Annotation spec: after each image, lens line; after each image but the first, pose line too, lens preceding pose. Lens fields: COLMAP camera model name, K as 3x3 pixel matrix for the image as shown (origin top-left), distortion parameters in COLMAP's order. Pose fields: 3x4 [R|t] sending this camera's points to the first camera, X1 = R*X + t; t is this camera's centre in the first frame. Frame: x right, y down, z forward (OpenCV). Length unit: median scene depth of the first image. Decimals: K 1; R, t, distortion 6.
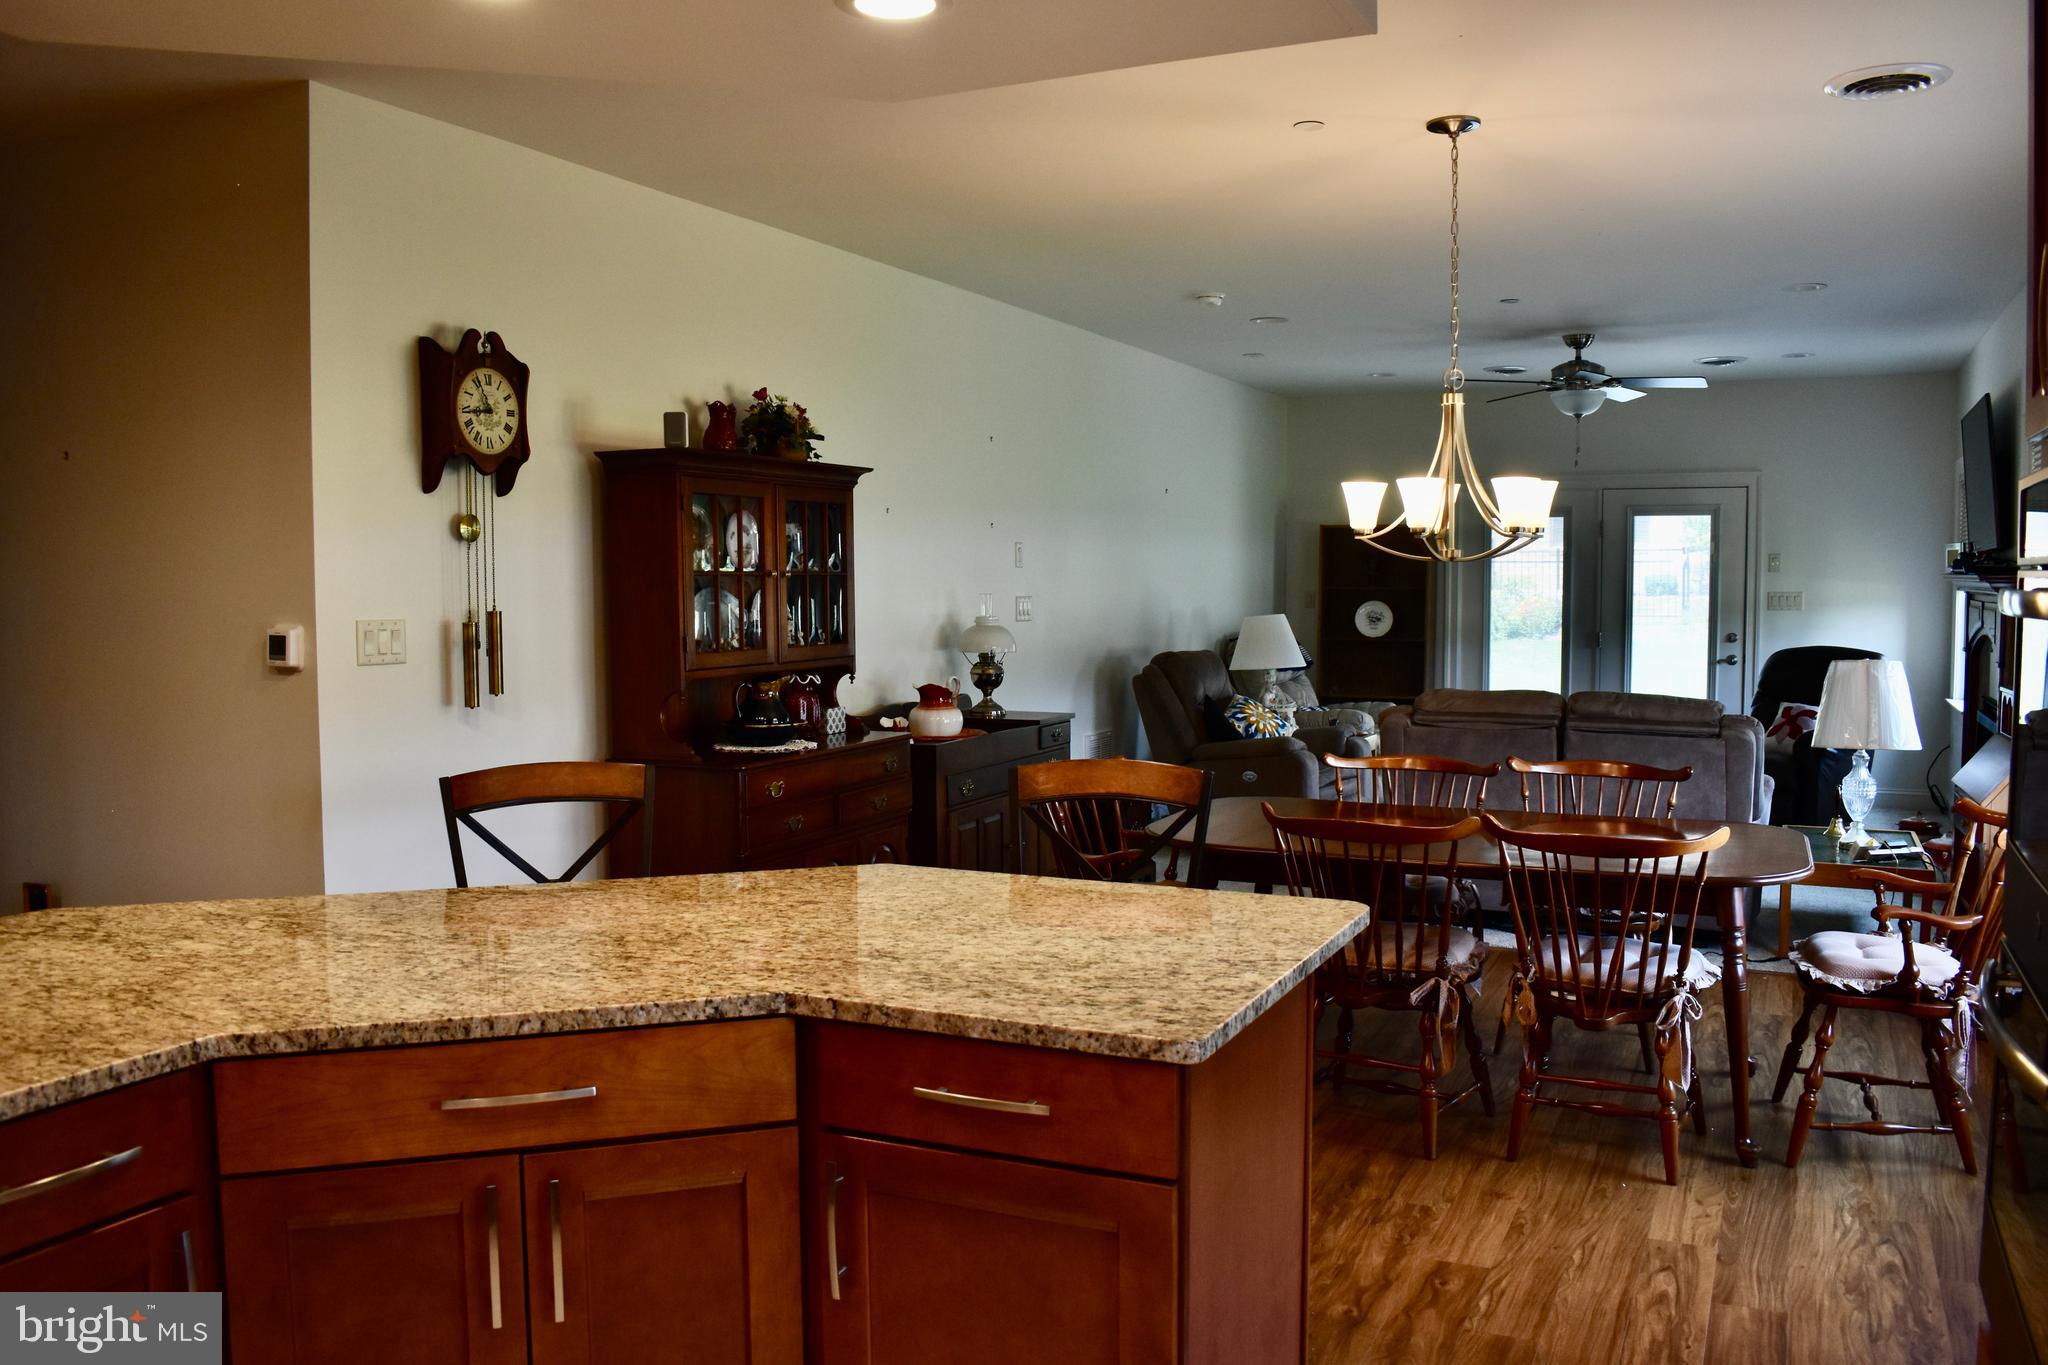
lens RADIAL K [[1590.5, 0, 1024.5], [0, 1590.5, 682.5], [0, 0, 1]] dist [-0.091922, 0.011260]
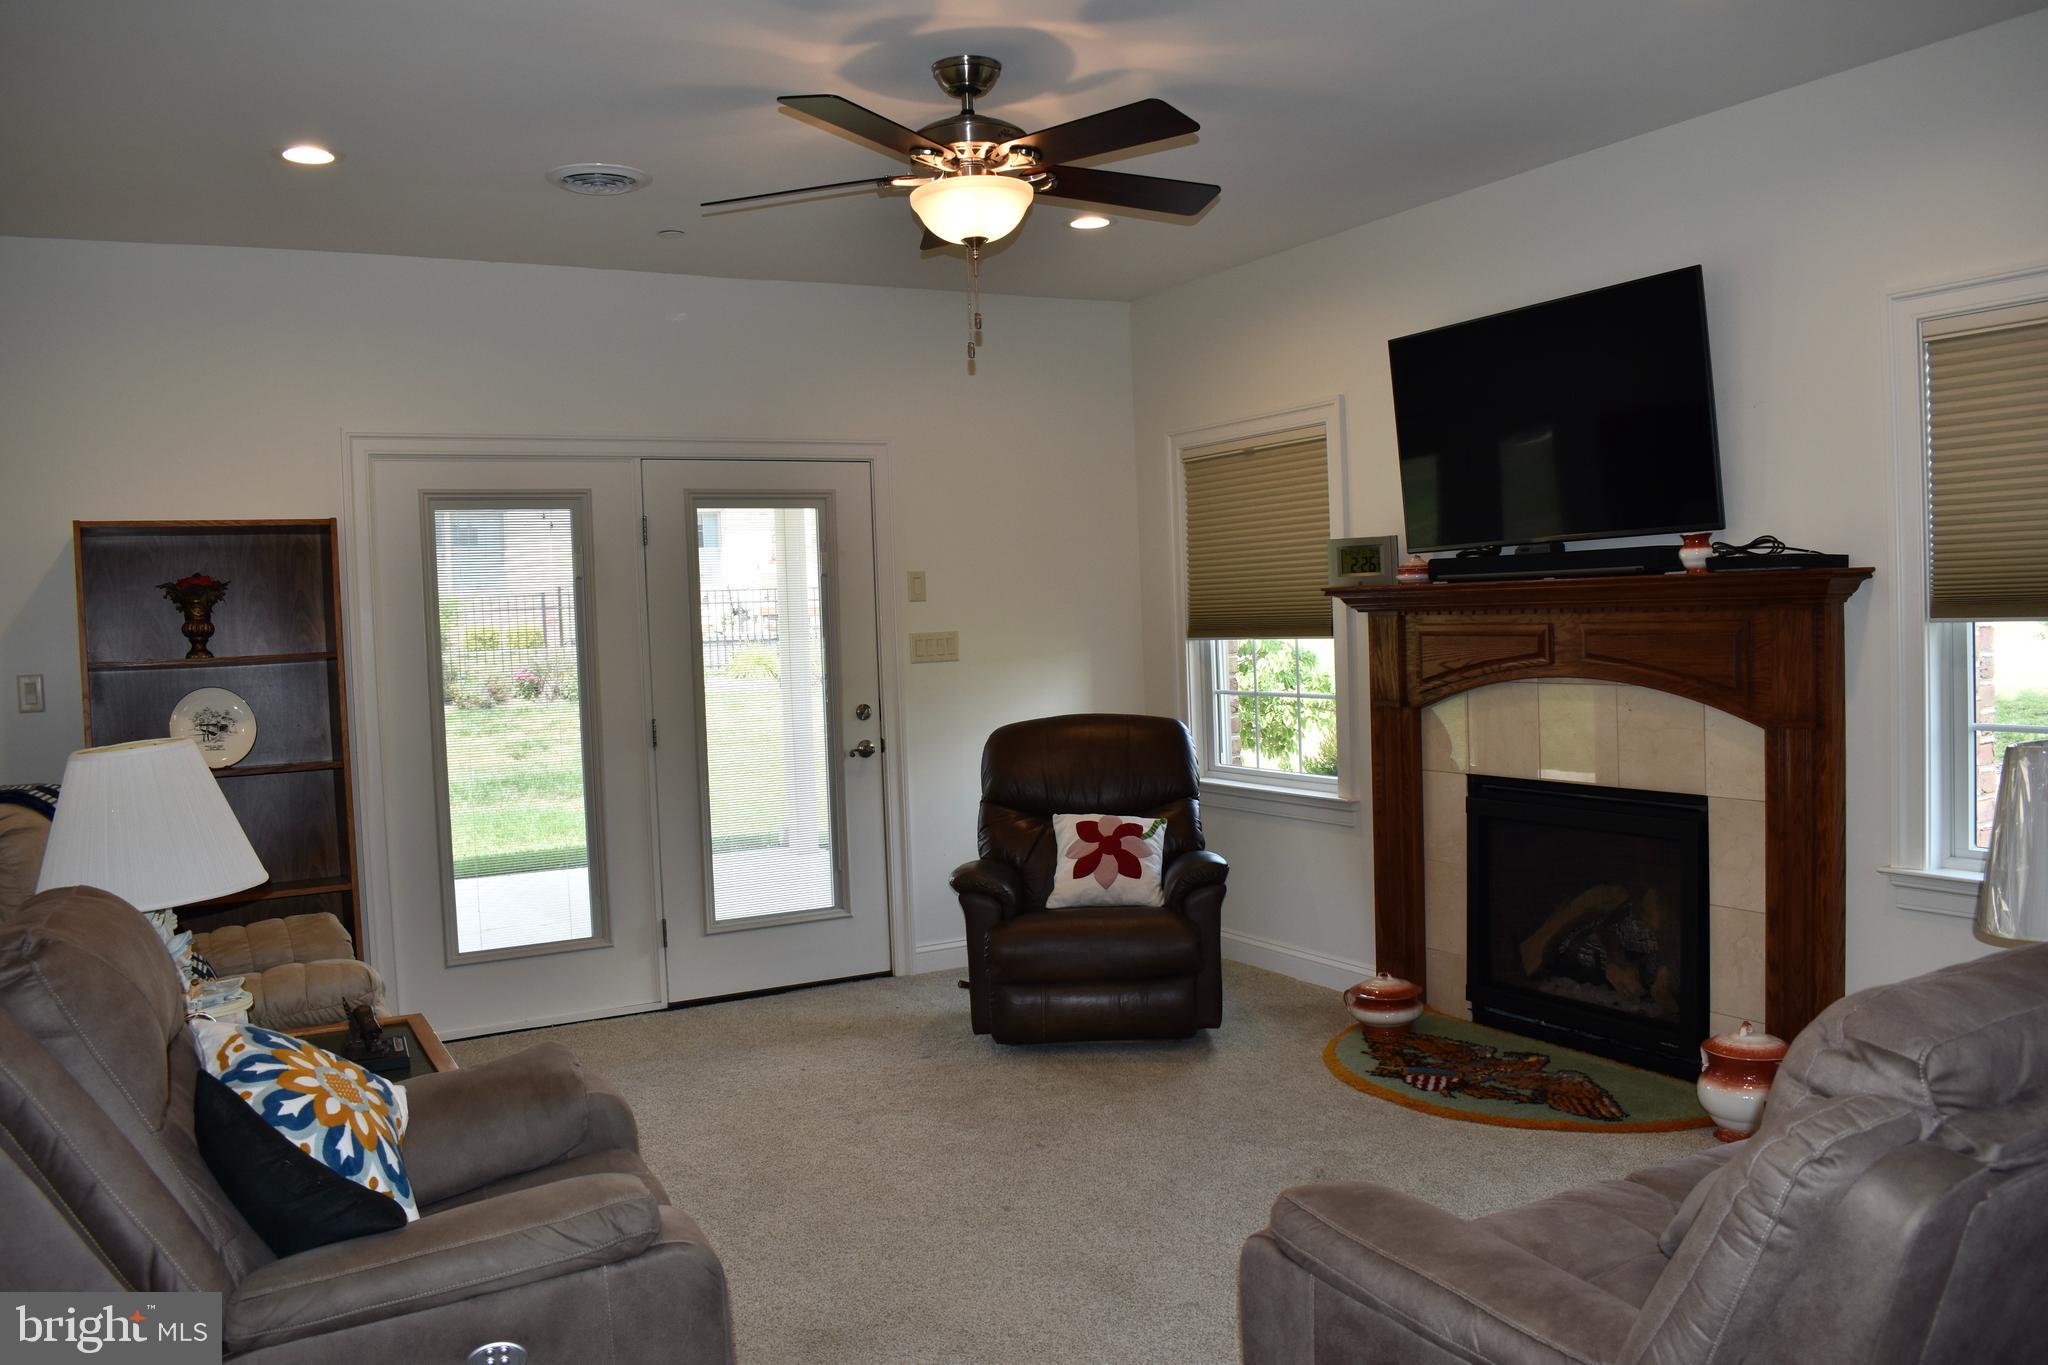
lens RADIAL K [[1590.5, 0, 1027.7], [0, 1590.5, 675.2], [0, 0, 1]] dist [-0.091922, 0.011260]
pose [[0.580799, -0.049720, 0.812527, -0.014140], [0.087780, 0.996138, -0.001790, -0.064630], [-0.809301, 0.072363, 0.582920, 1.049393]]
